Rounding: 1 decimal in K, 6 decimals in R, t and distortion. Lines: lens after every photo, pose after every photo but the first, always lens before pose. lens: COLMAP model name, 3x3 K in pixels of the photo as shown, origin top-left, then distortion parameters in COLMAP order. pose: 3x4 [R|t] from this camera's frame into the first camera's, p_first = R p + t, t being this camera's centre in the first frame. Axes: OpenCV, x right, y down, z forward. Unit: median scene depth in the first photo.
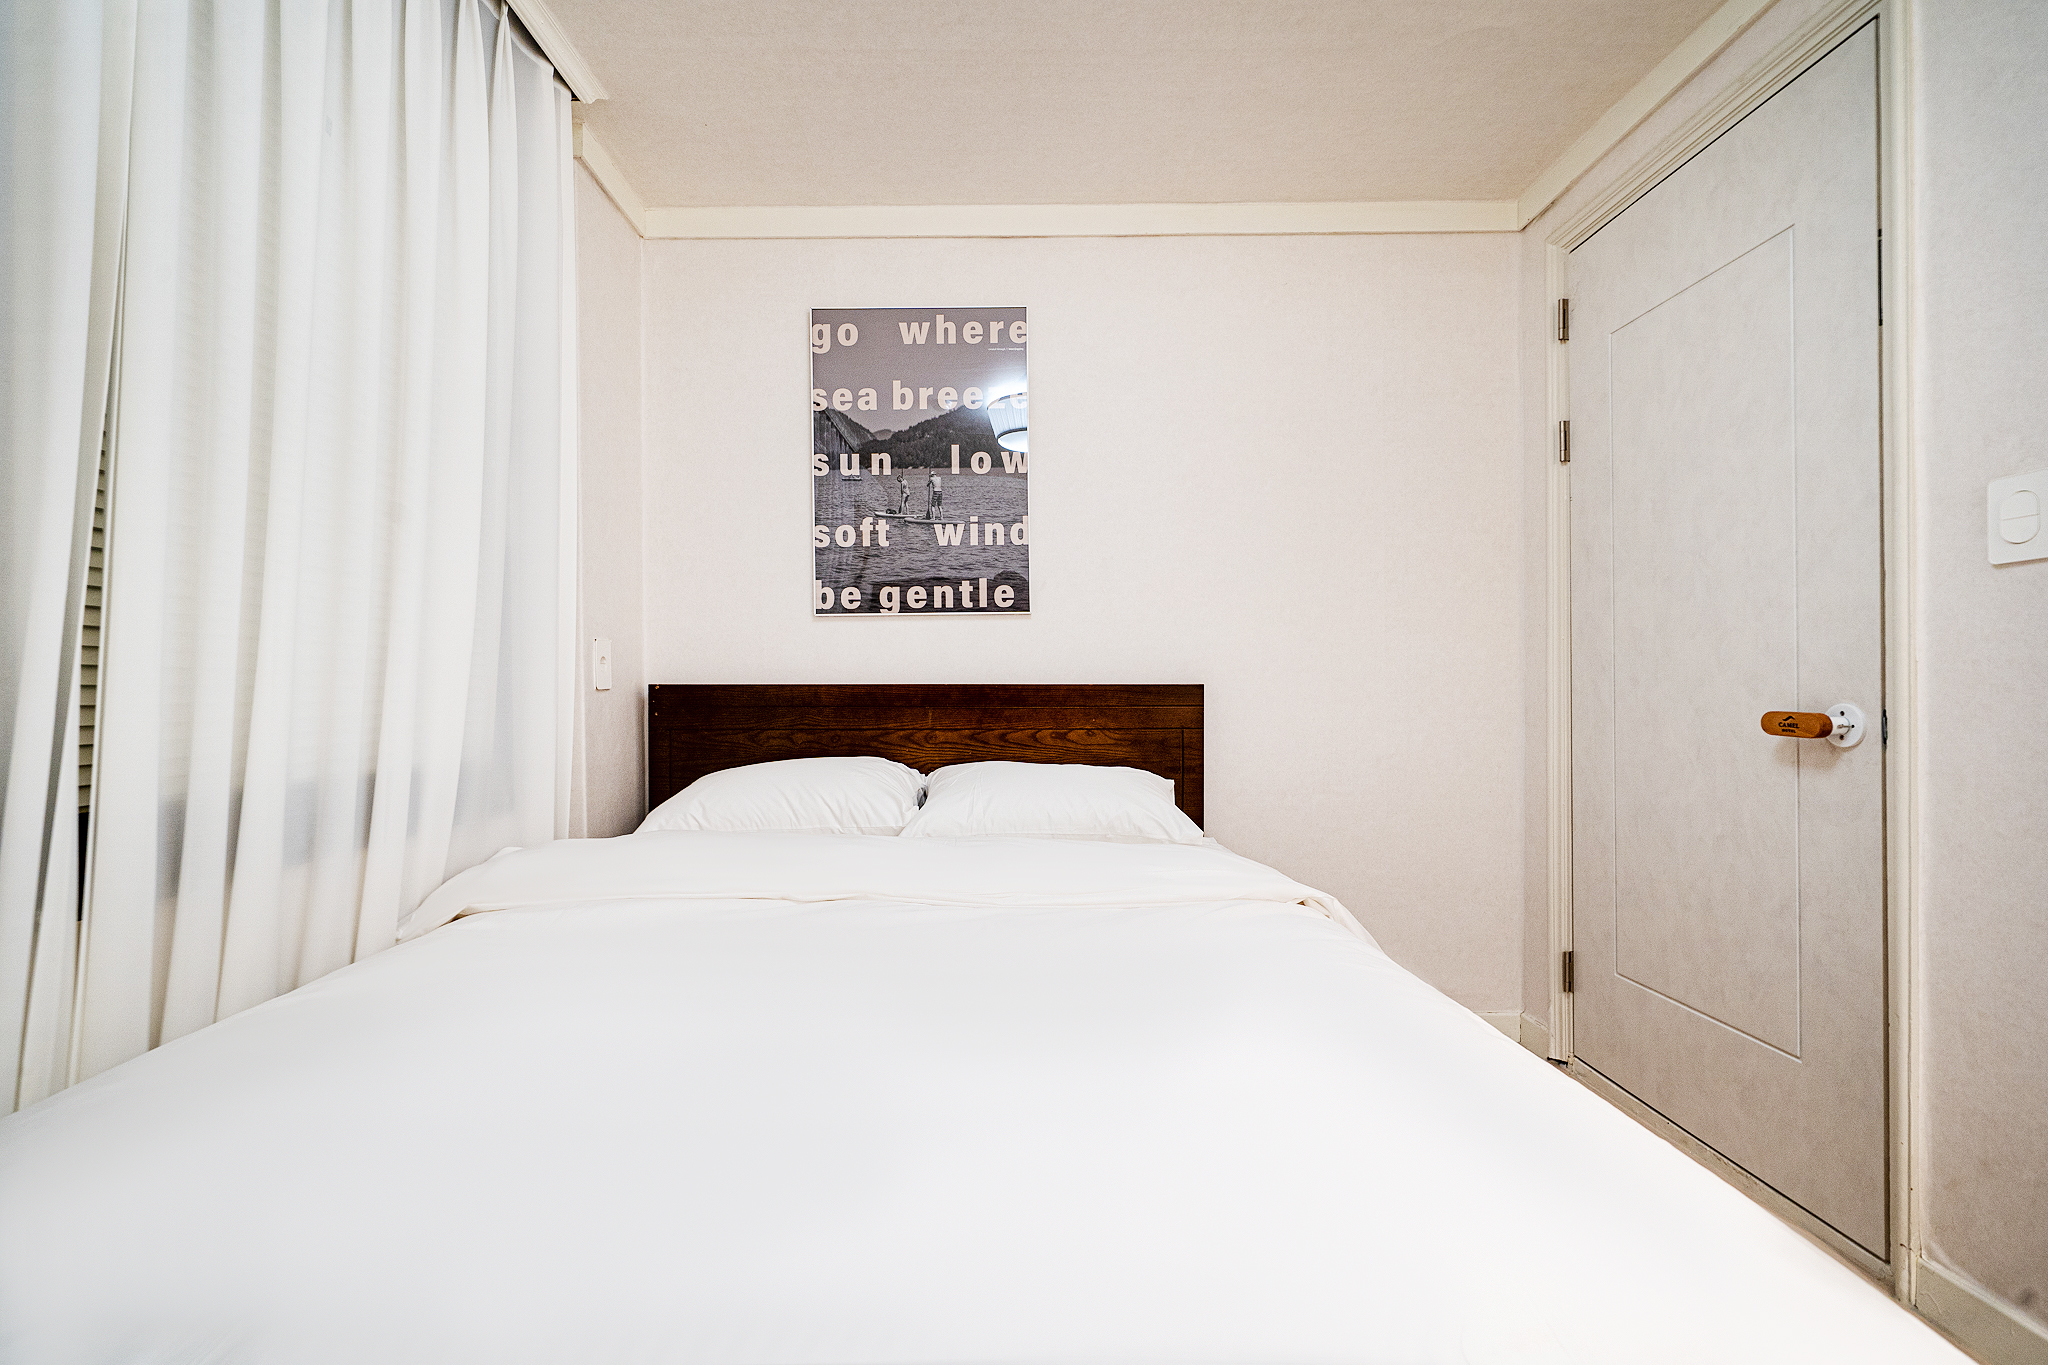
lens RADIAL K [[891.8, 0, 1020.3], [0, 891.8, 684.2], [0, 0, 1]] dist [0.011147, -0.000783]
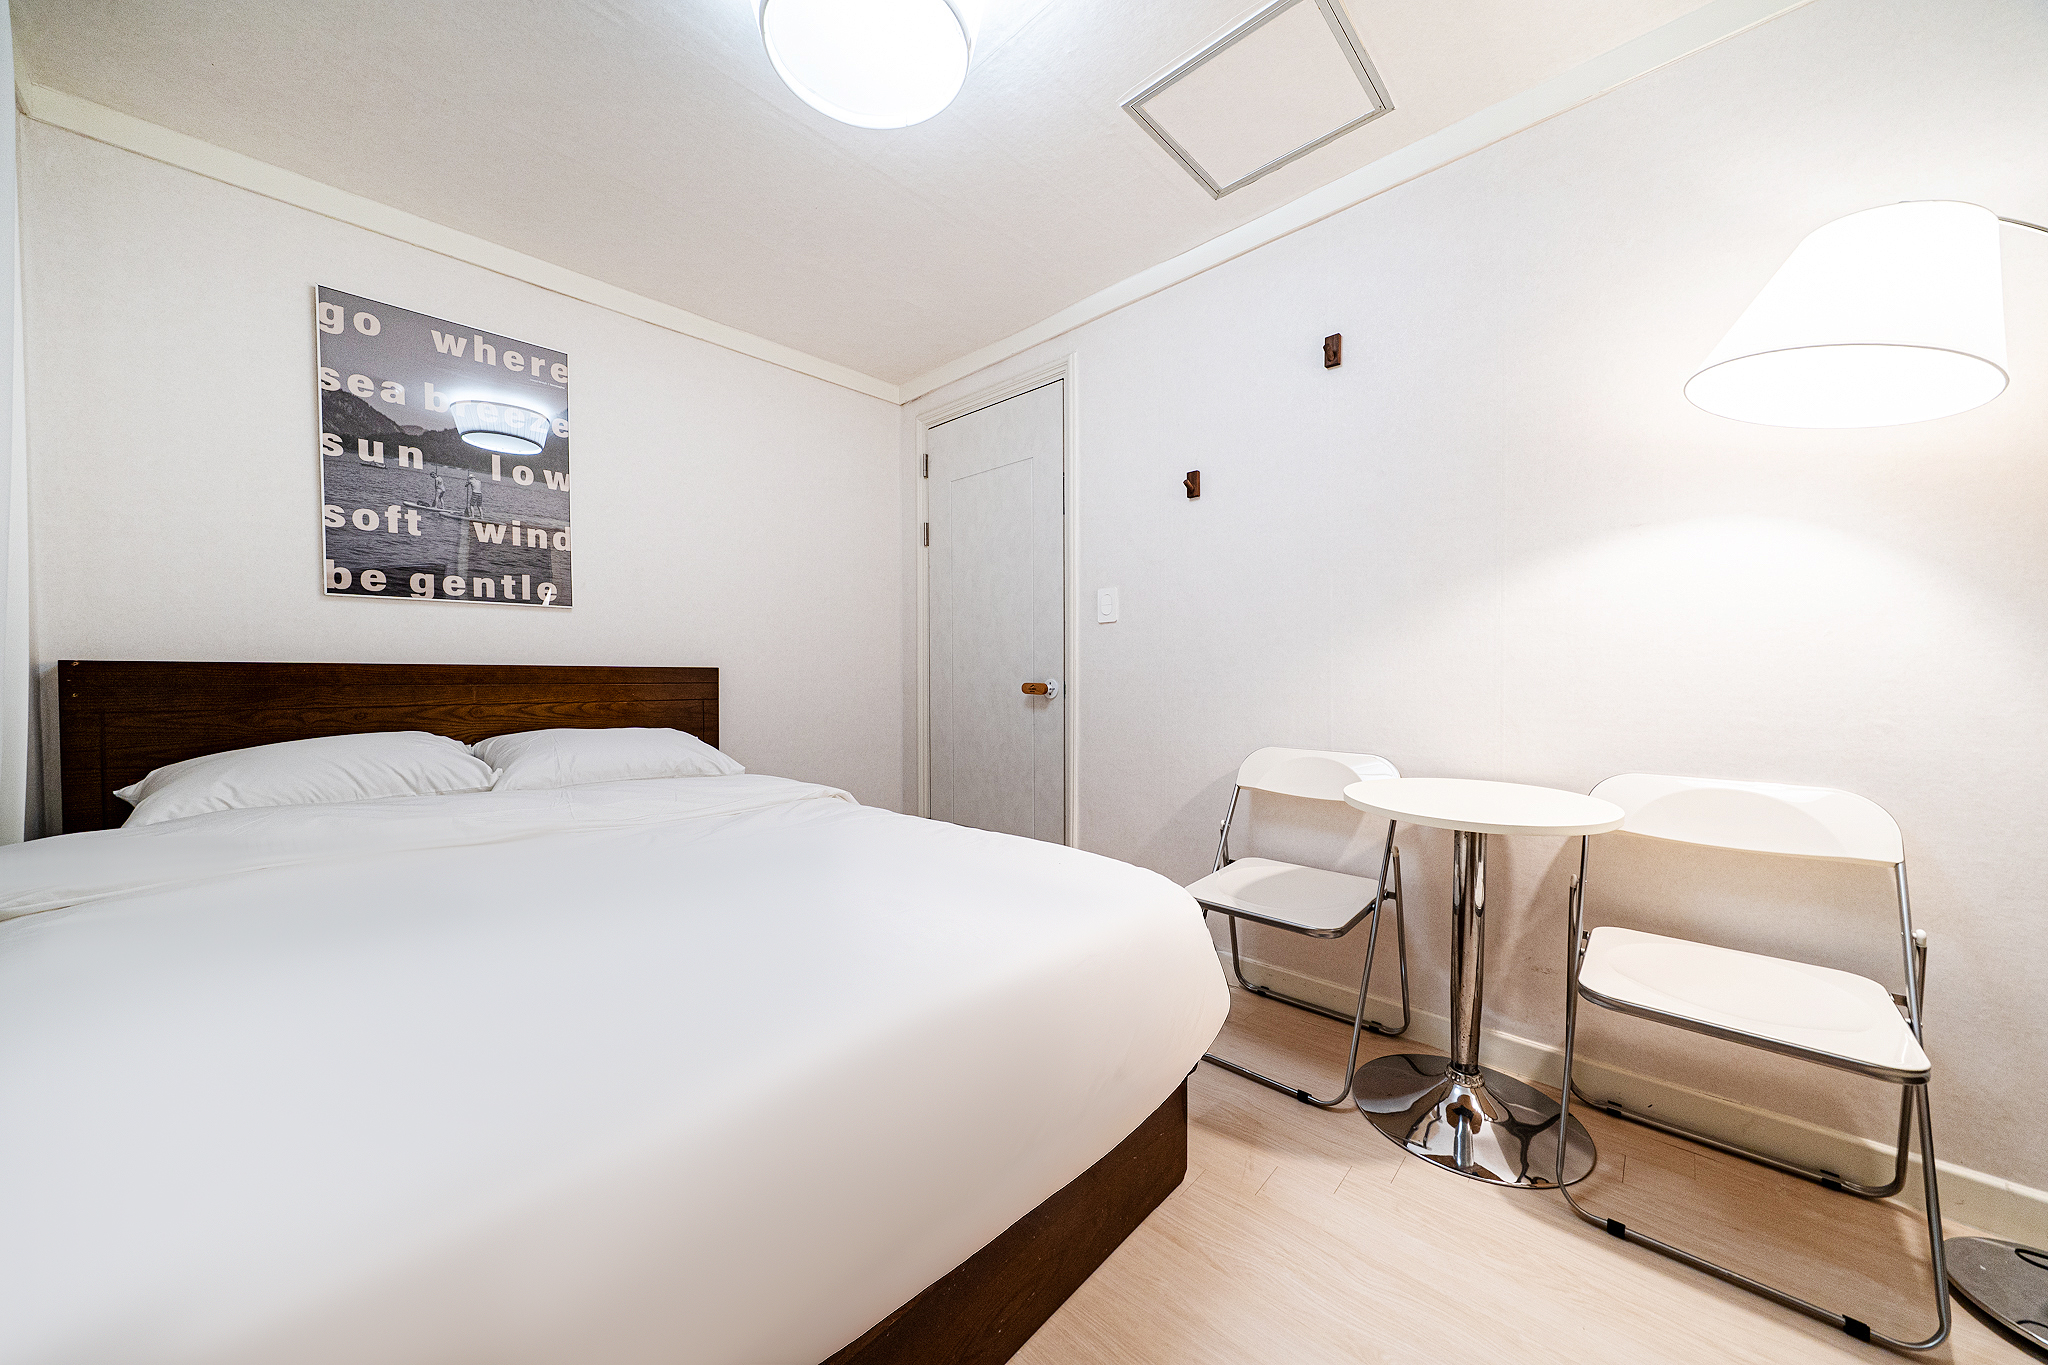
lens RADIAL K [[707.6, 0, 1012.7], [0, 707.6, 682.0], [0, 0, 1]] dist [-0.006494, -0.000143]
pose [[0.701941, -0.002084, 0.712232, -0.253341], [-0.008250, 0.999905, 0.011057, 0.006343], [-0.712187, -0.013637, 0.701857, -0.106105]]
